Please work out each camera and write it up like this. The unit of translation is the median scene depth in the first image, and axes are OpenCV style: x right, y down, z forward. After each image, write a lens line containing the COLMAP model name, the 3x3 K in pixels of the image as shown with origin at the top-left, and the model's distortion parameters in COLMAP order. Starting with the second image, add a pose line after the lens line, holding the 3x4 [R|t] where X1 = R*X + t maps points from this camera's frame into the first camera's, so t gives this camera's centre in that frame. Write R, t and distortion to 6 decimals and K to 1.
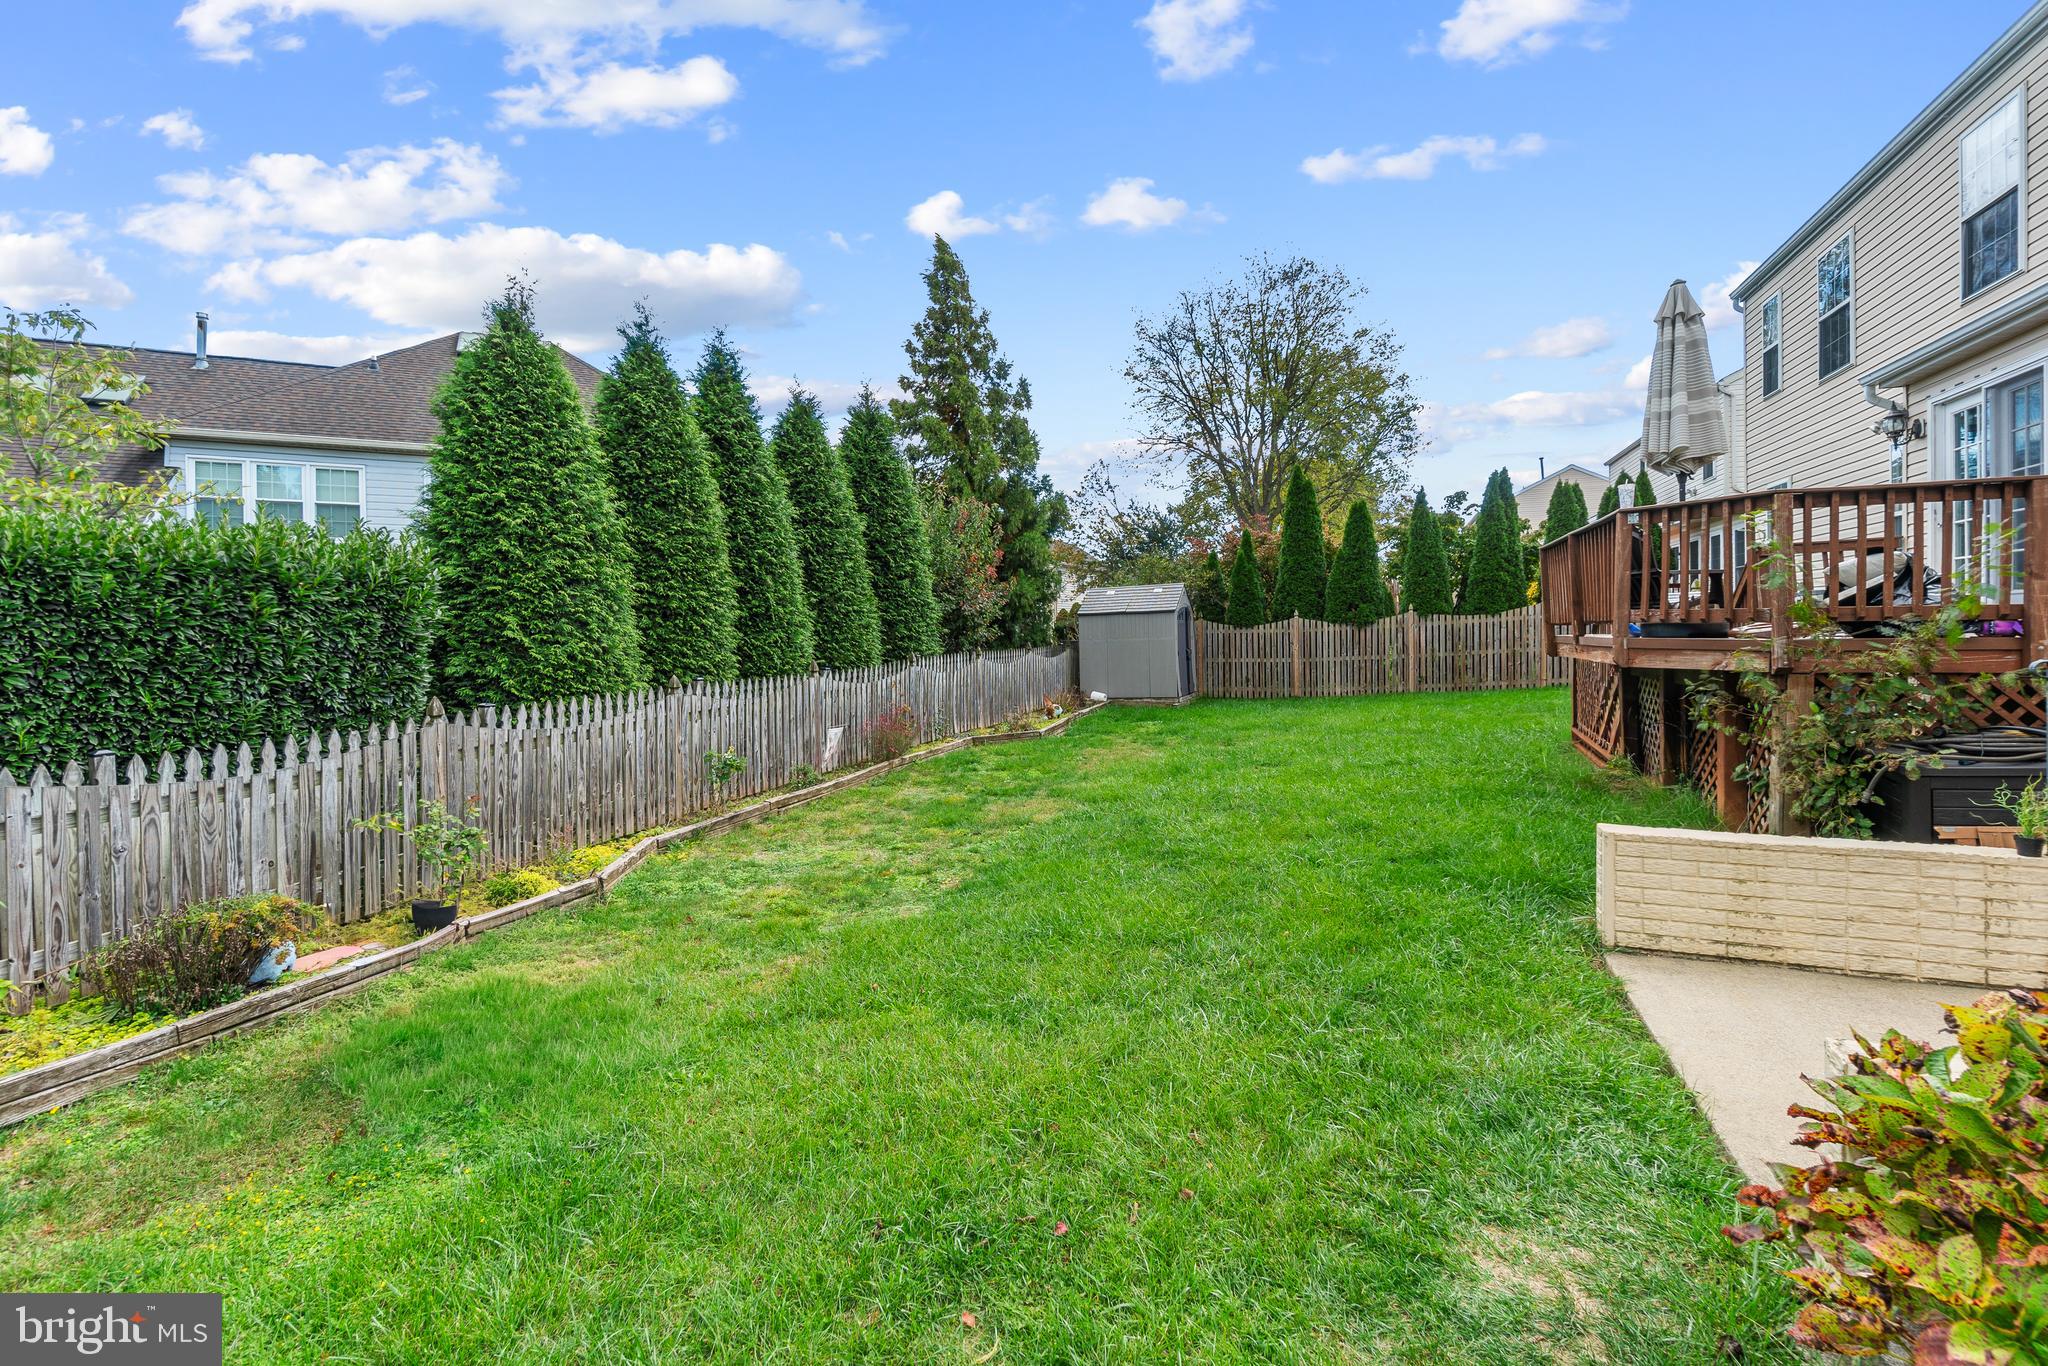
lens RADIAL K [[894.2, 0, 1009.0], [0, 894.2, 638.8], [0, 0, 1]] dist [-0.002481, 0.000585]
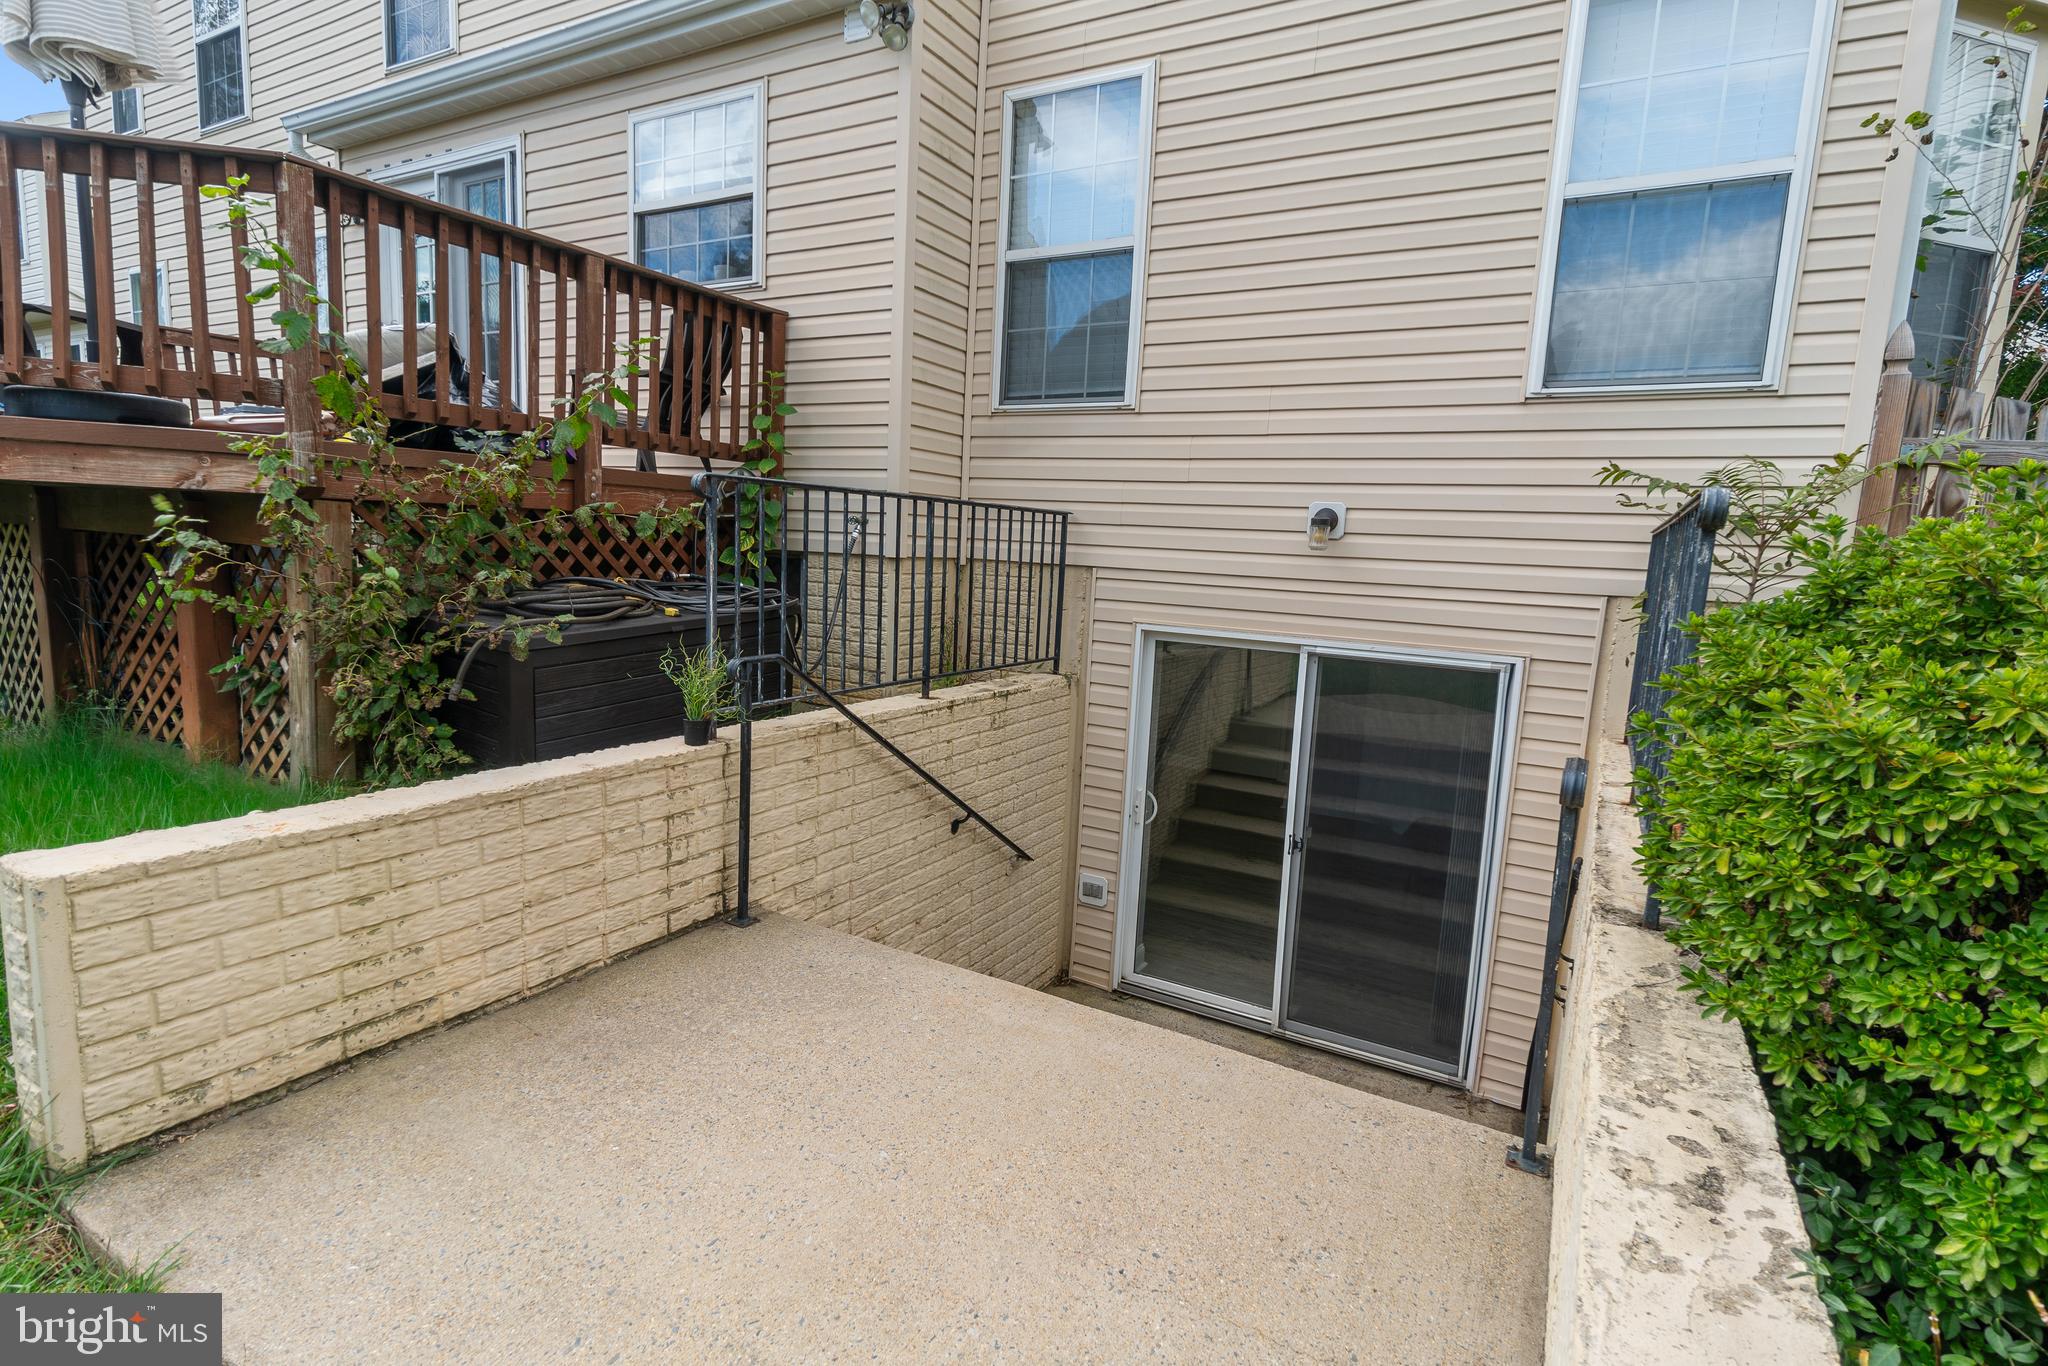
lens RADIAL K [[1002.7, 0, 1023.2], [0, 1002.7, 687.9], [0, 0, 1]] dist [-0.002233, -0.001223]
pose [[0.116067, -0.124540, 0.985403, 0.275514], [-0.042574, 0.990572, 0.130208, 0.058363], [-0.992329, -0.057065, 0.109671, 0.477669]]
